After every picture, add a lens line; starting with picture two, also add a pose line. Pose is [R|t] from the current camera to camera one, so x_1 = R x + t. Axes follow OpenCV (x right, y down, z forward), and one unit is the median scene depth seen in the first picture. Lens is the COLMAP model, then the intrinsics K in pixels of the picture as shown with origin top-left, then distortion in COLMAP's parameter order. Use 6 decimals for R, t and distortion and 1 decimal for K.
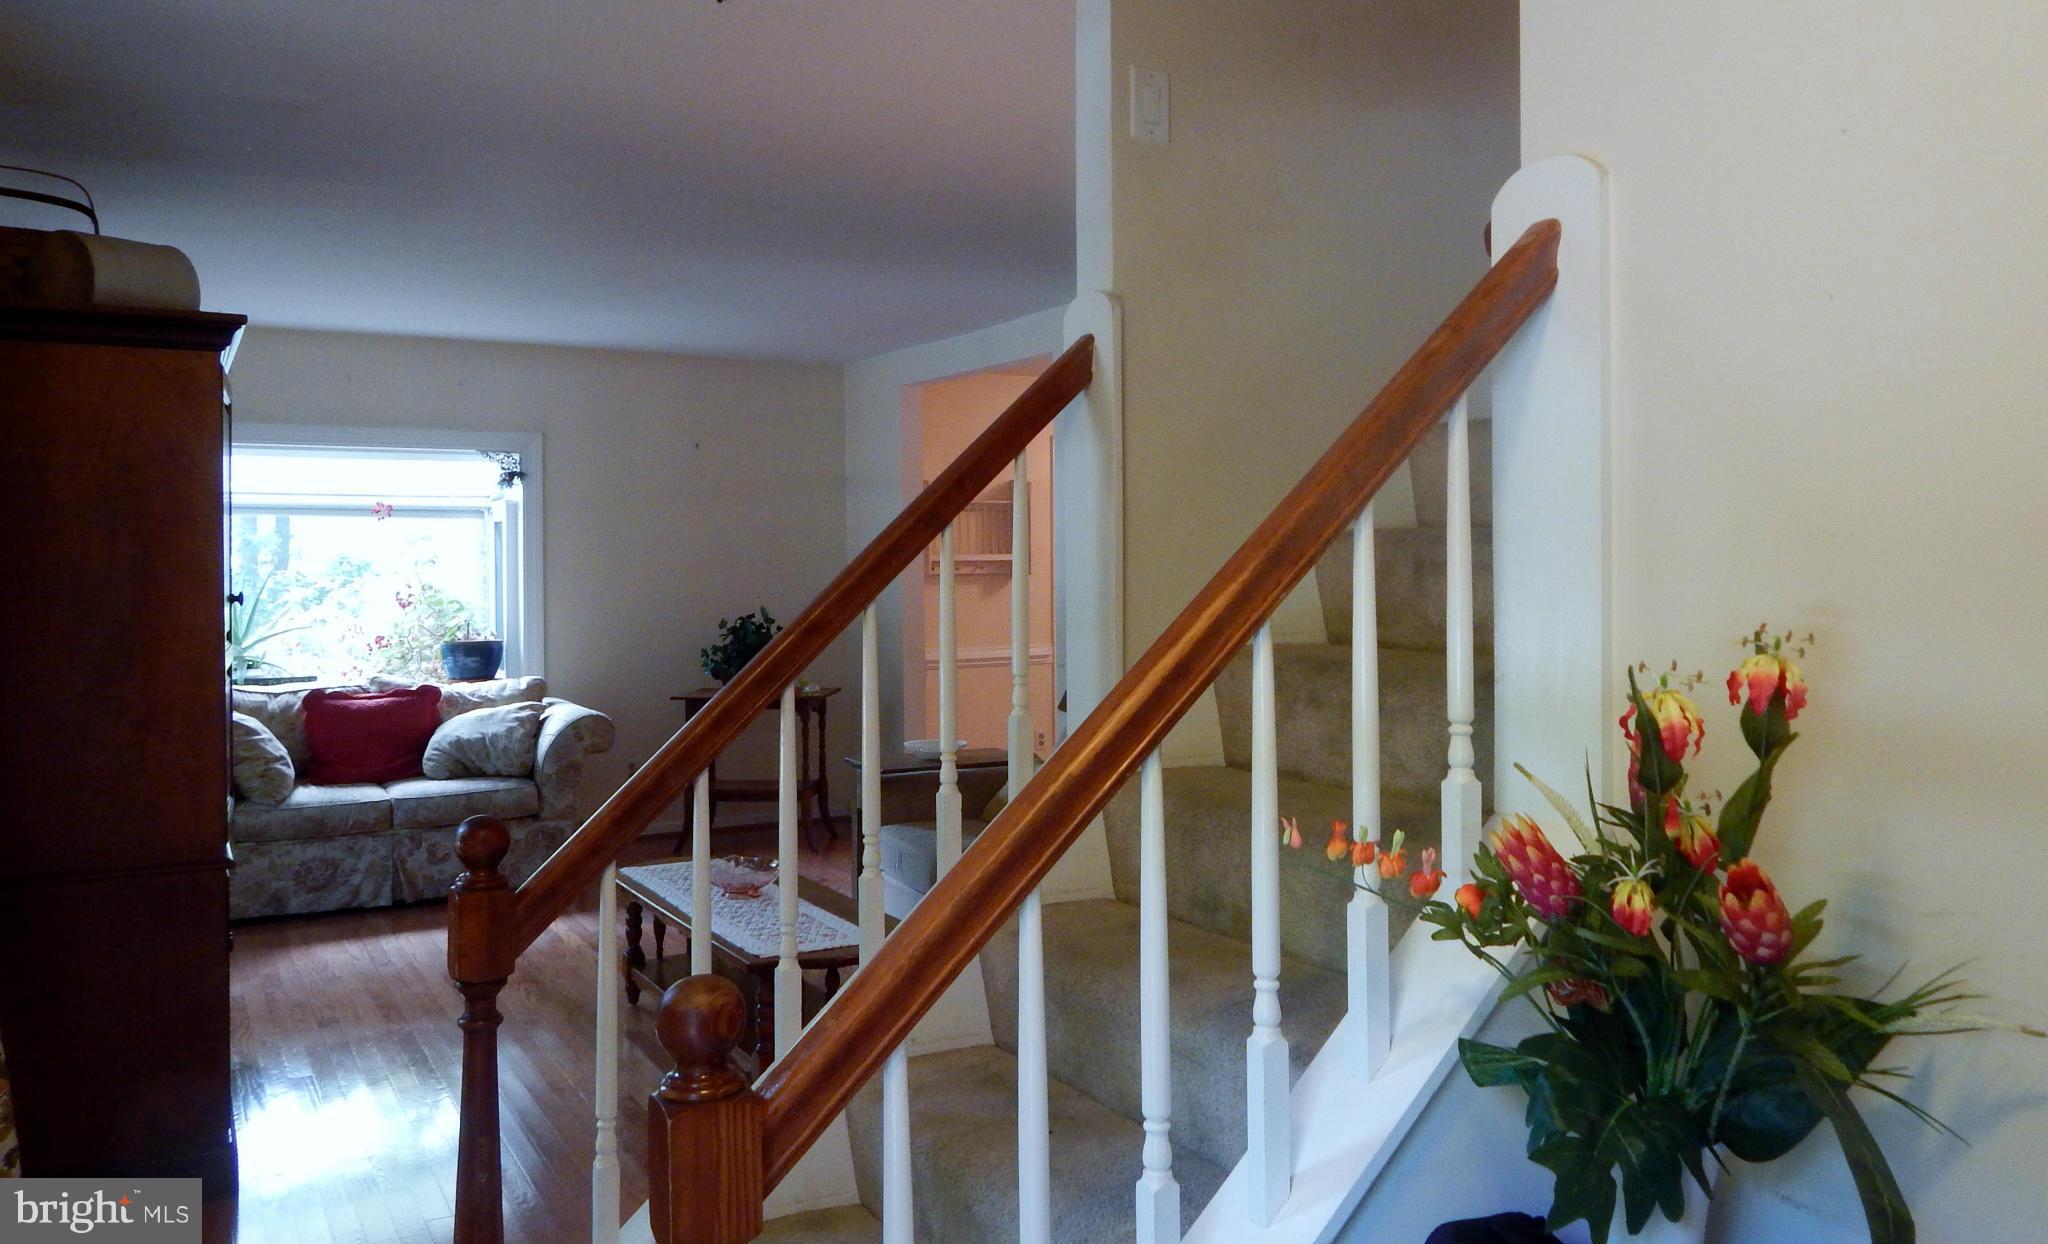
lens RADIAL K [[1554.5, 0, 1154.9], [0, 1554.5, 577.7], [0, 0, 1]] dist [-0.004748, -0.002140]
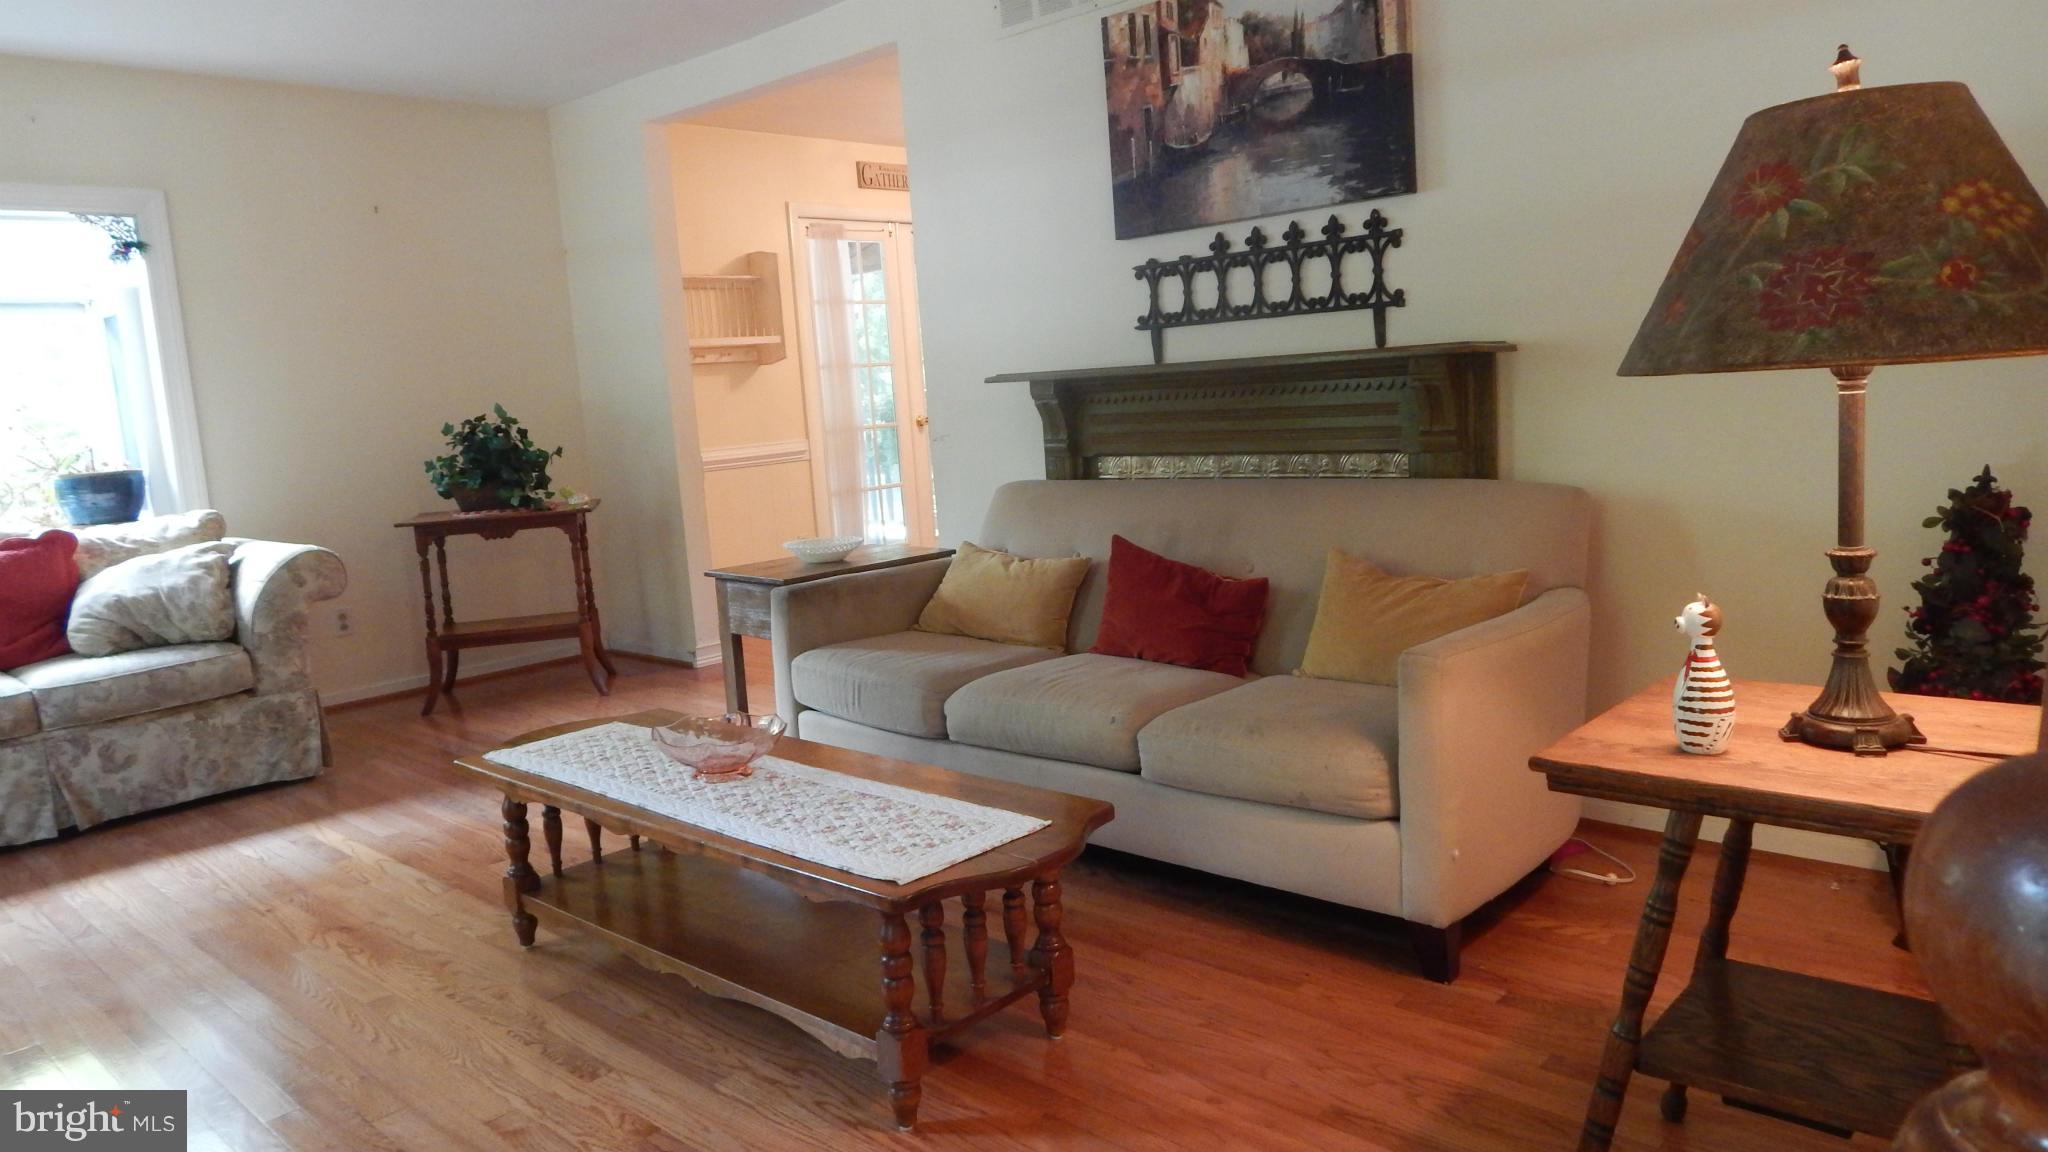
lens RADIAL K [[1343.8, 0, 1028.5], [0, 1343.8, 565.7], [0, 0, 1]] dist [0.011704, -0.019018]
pose [[0.968263, -0.091341, 0.232644, -0.182911], [0.063345, 0.990120, 0.125100, 0.037073], [-0.241772, -0.106393, 0.964483, 0.294628]]
